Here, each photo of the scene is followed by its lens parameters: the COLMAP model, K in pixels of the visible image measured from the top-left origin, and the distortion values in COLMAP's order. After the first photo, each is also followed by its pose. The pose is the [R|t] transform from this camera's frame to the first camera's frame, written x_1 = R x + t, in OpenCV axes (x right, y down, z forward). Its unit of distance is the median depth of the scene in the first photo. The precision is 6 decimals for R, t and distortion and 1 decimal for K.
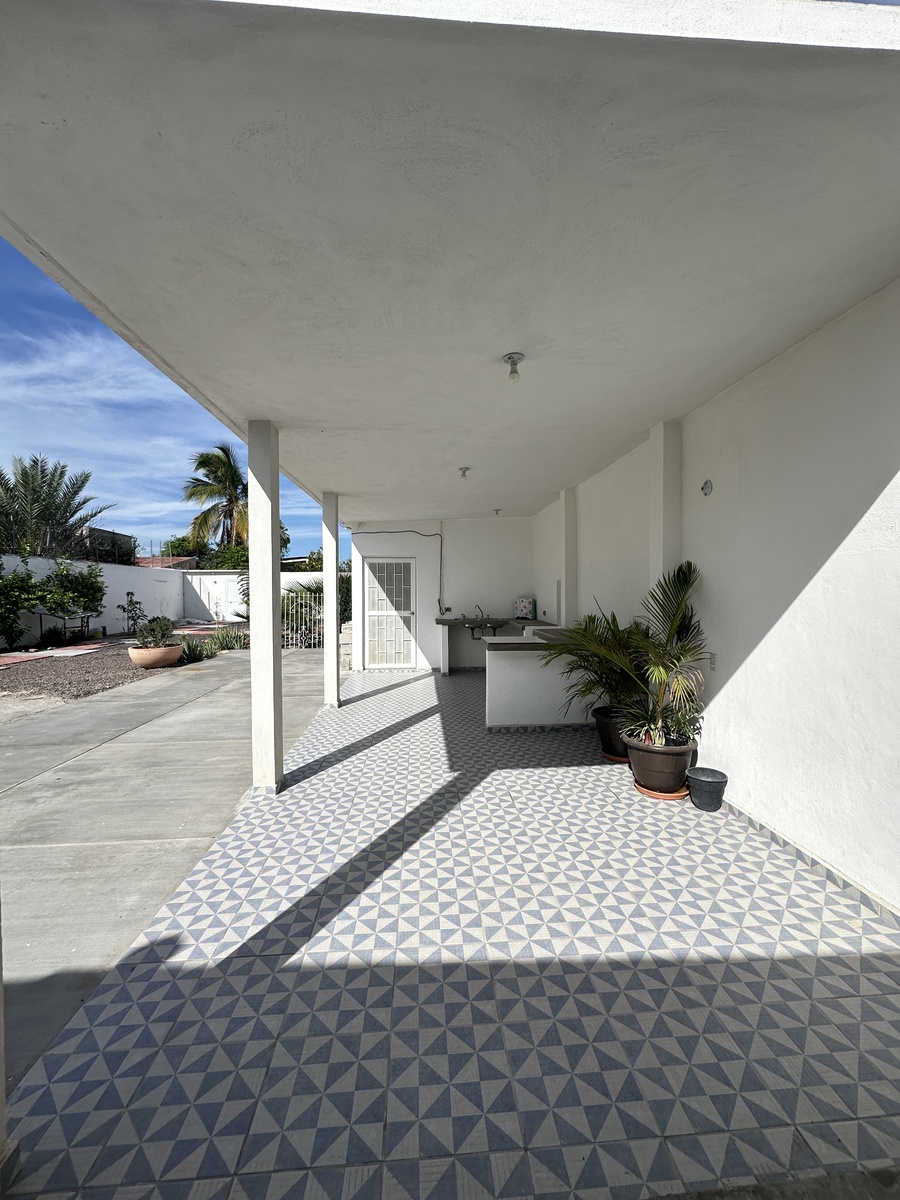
lens RADIAL K [[474.6, 0, 449.7], [0, 474.6, 603.6], [0, 0, 1]] dist [-0.003941, 0.000070]
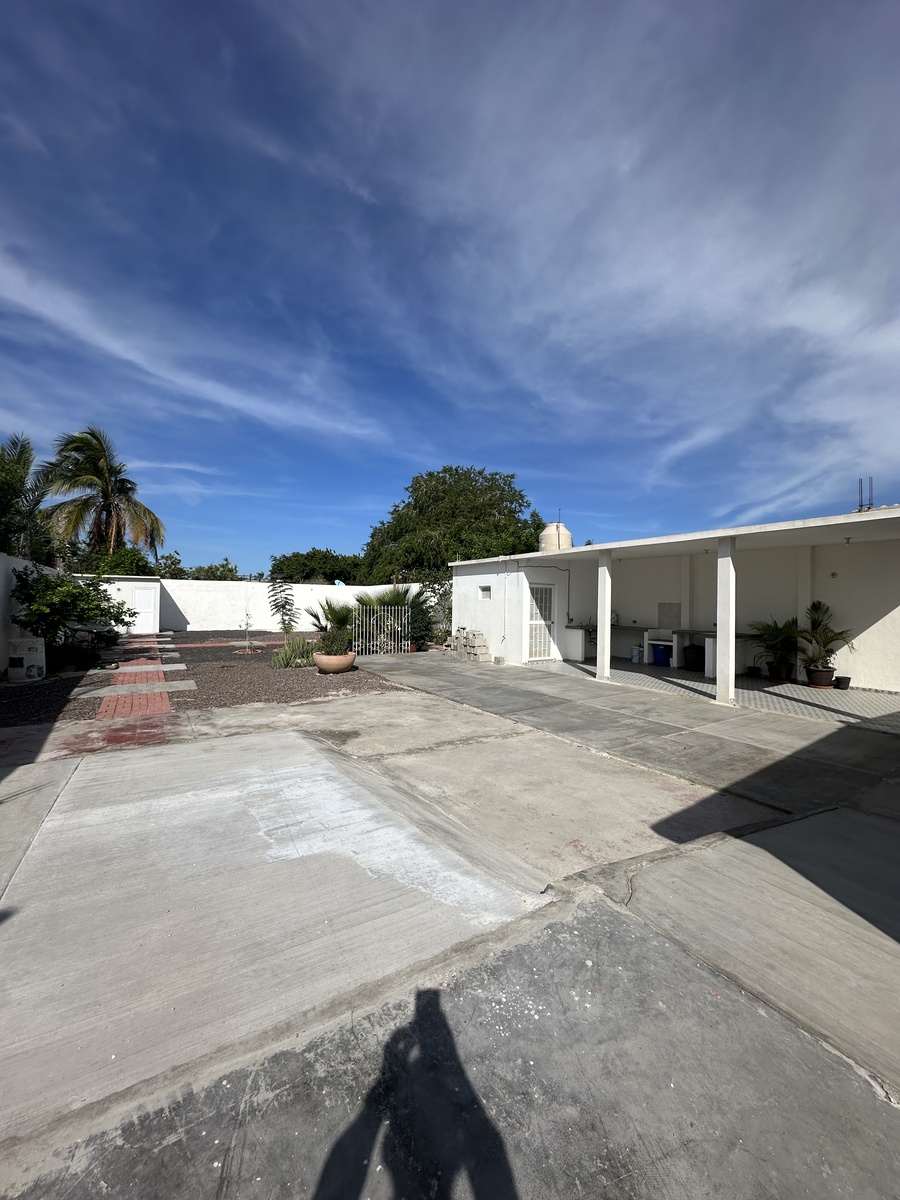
lens RADIAL K [[474.6, 0, 449.9], [0, 474.6, 604.2], [0, 0, 1]] dist [-0.003941, 0.000070]
pose [[0.881062, 0.012900, 0.472826, -0.707720], [-0.002927, 0.999758, -0.021820, -0.002193], [-0.472992, 0.017841, 0.880886, -0.095612]]
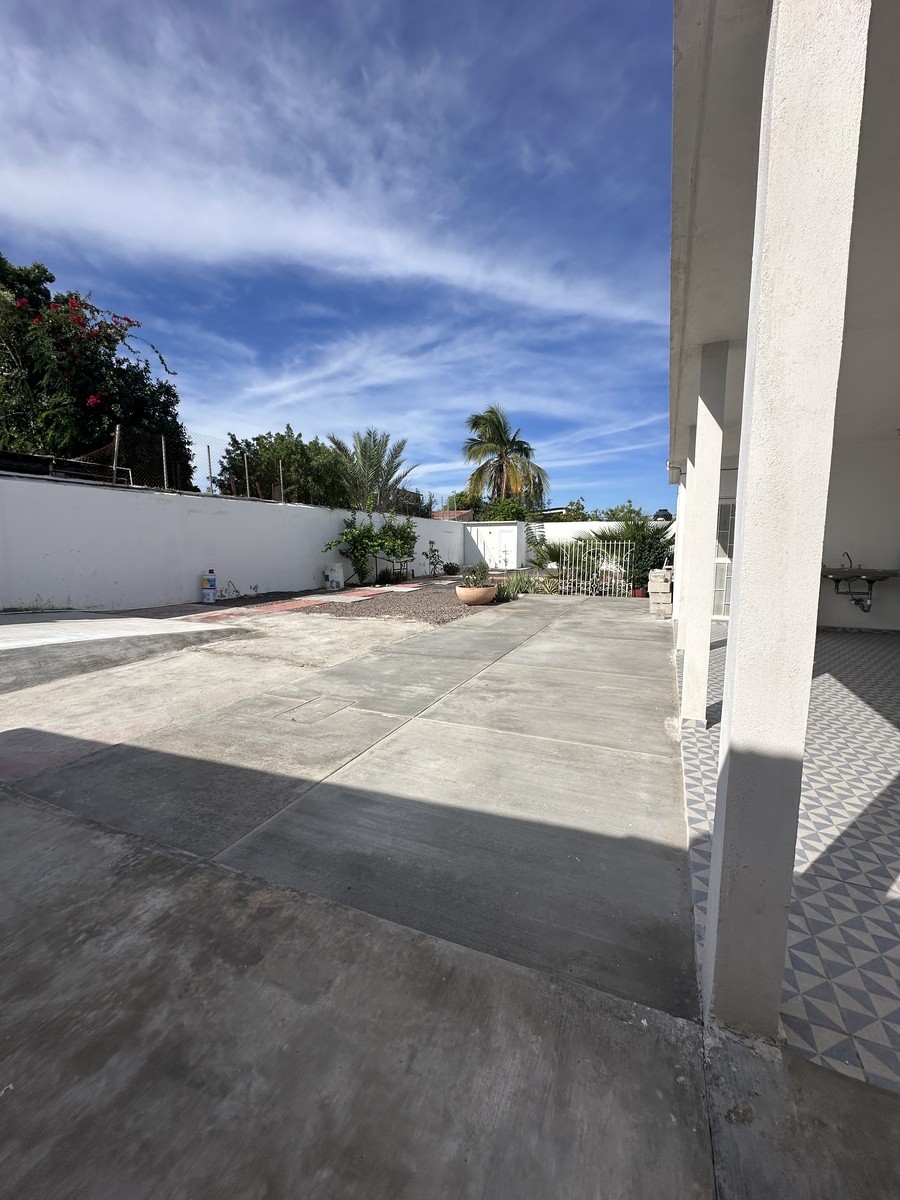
lens RADIAL K [[474.6, 0, 453.7], [0, 474.6, 593.6], [0, 0, 1]] dist [-0.003941, 0.000070]
pose [[0.885917, 0.051773, -0.460945, -0.107016], [-0.015332, 0.996477, 0.082456, 0.010562], [0.463590, -0.065982, 0.883590, -0.034071]]
